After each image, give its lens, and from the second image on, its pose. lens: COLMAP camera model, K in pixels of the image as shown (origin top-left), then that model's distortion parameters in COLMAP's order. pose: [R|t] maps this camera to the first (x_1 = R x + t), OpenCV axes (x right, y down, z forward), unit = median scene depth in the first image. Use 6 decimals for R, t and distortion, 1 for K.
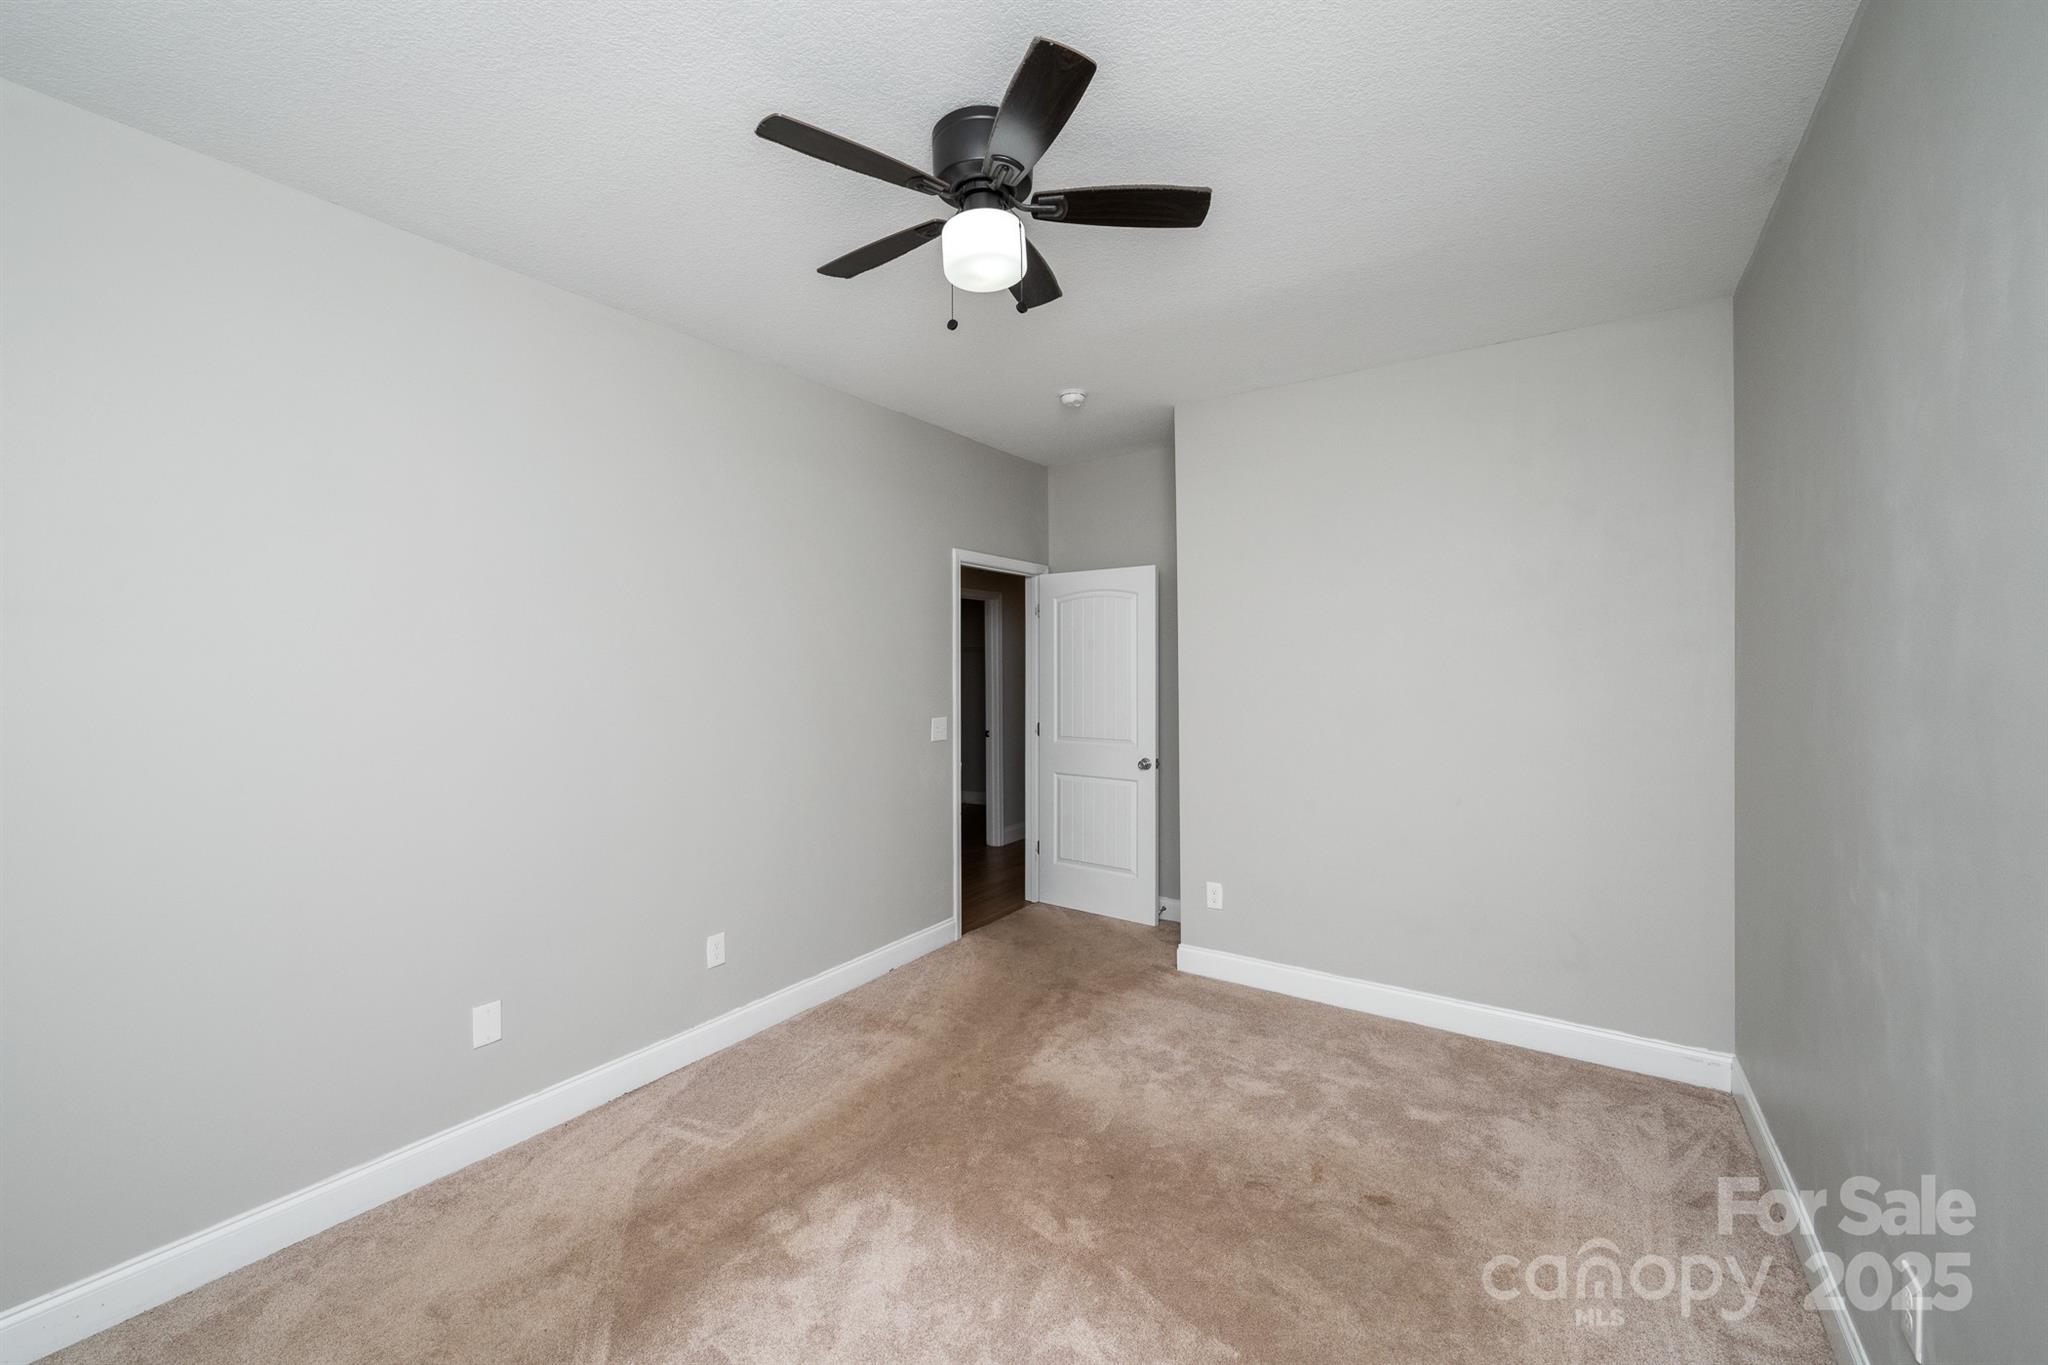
lens RADIAL K [[812.9, 0, 1020.6], [0, 812.9, 662.5], [0, 0, 1]] dist [-0.003361, -0.000077]
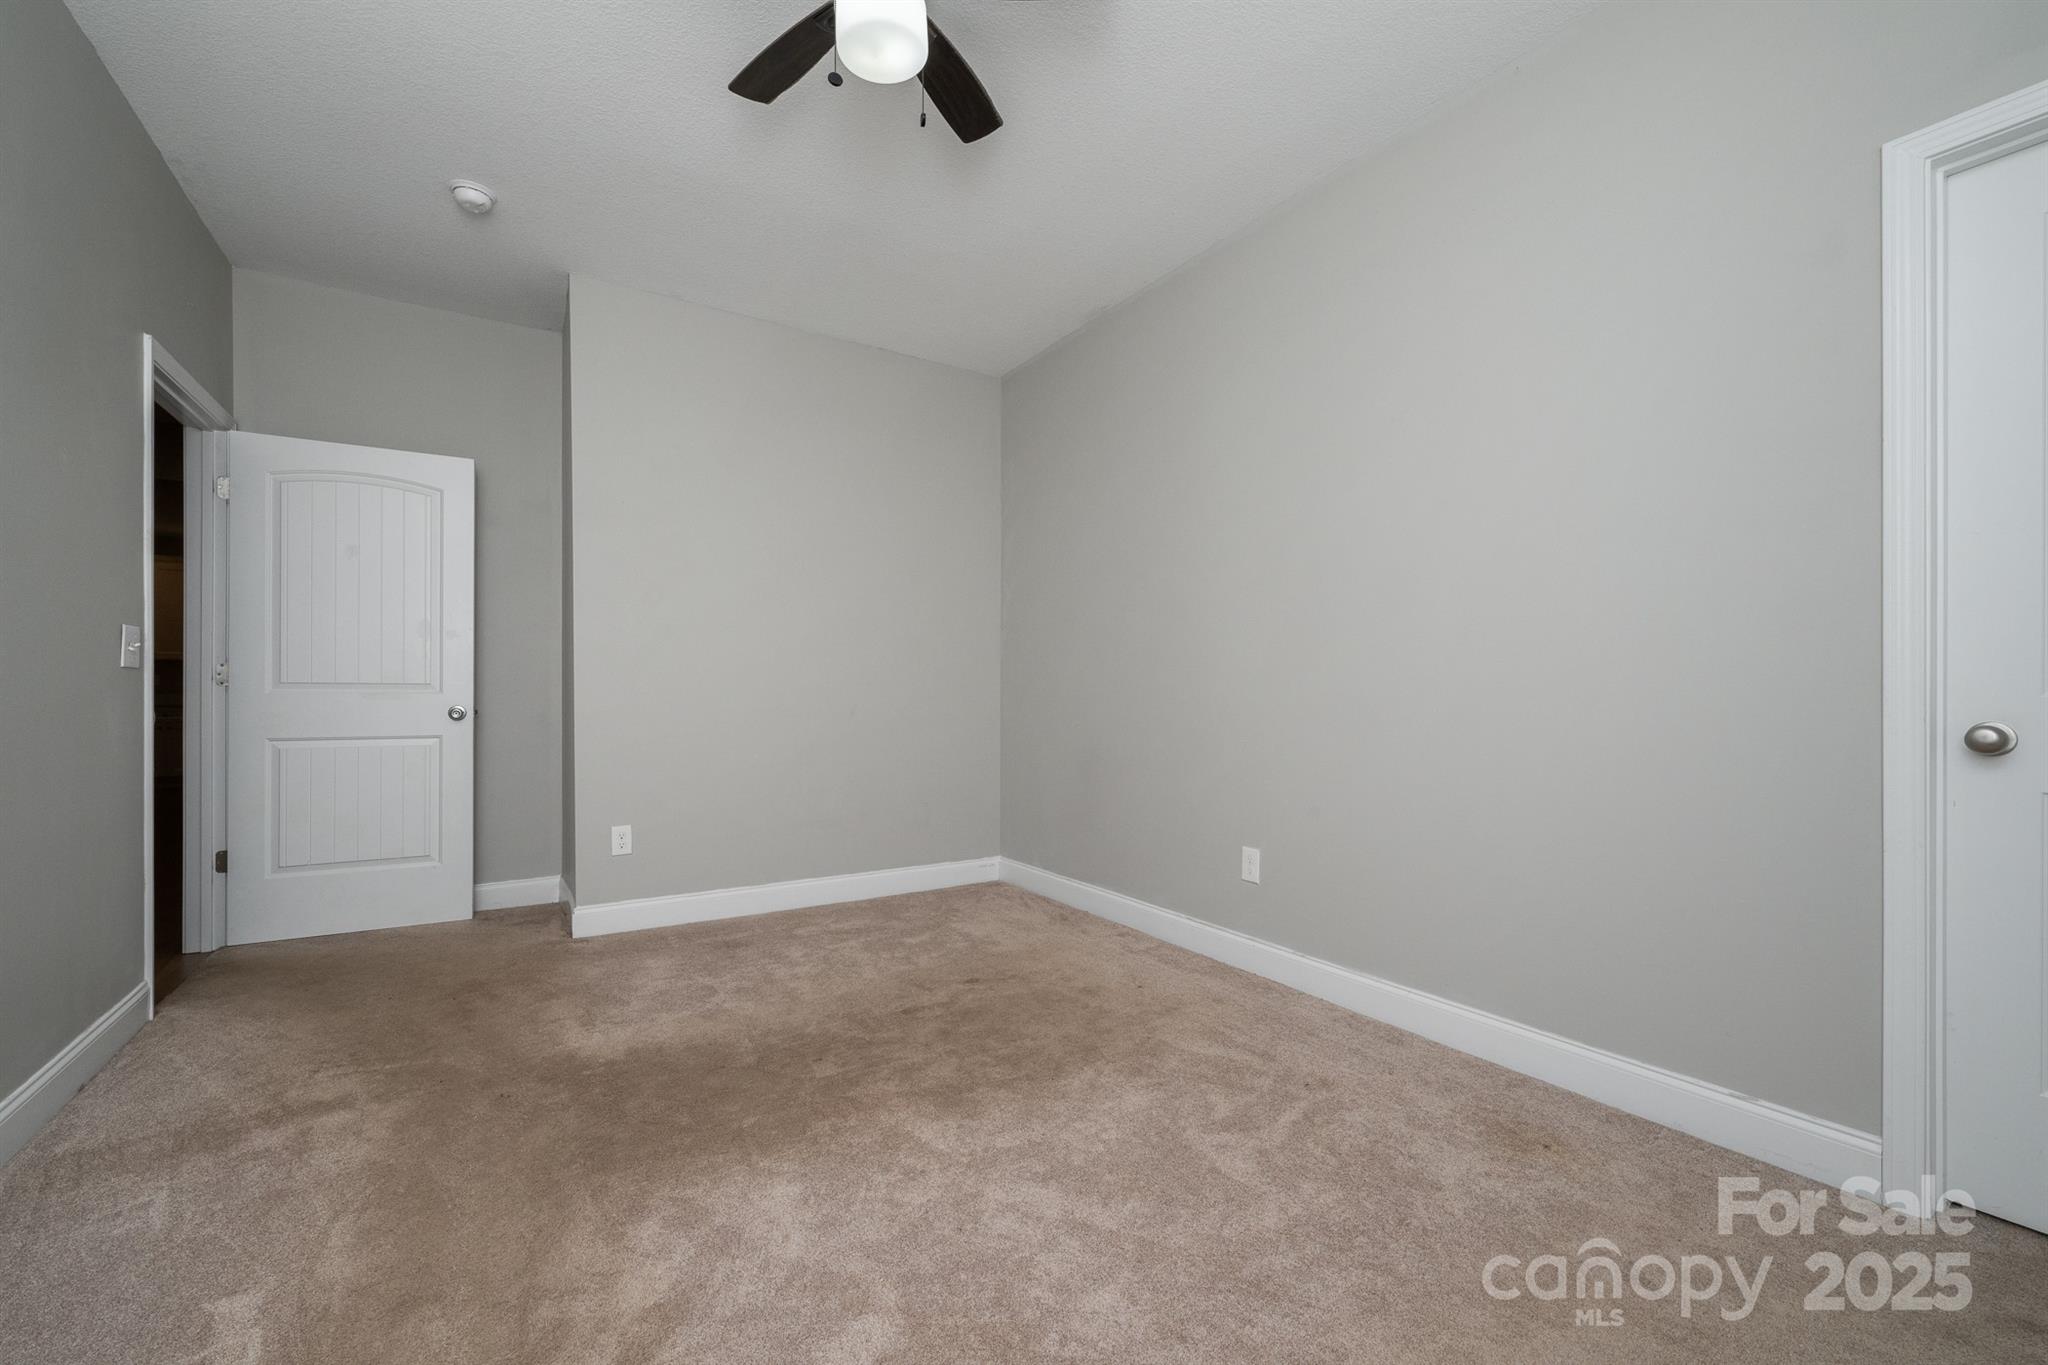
lens RADIAL K [[812.9, 0, 1014.7], [0, 812.9, 684.3], [0, 0, 1]] dist [-0.003361, -0.000077]
pose [[0.395133, 0.017781, 0.918452, -0.477129], [-0.010752, 0.999834, -0.014731, 0.141830], [-0.918561, -0.004054, 0.395259, 0.287019]]
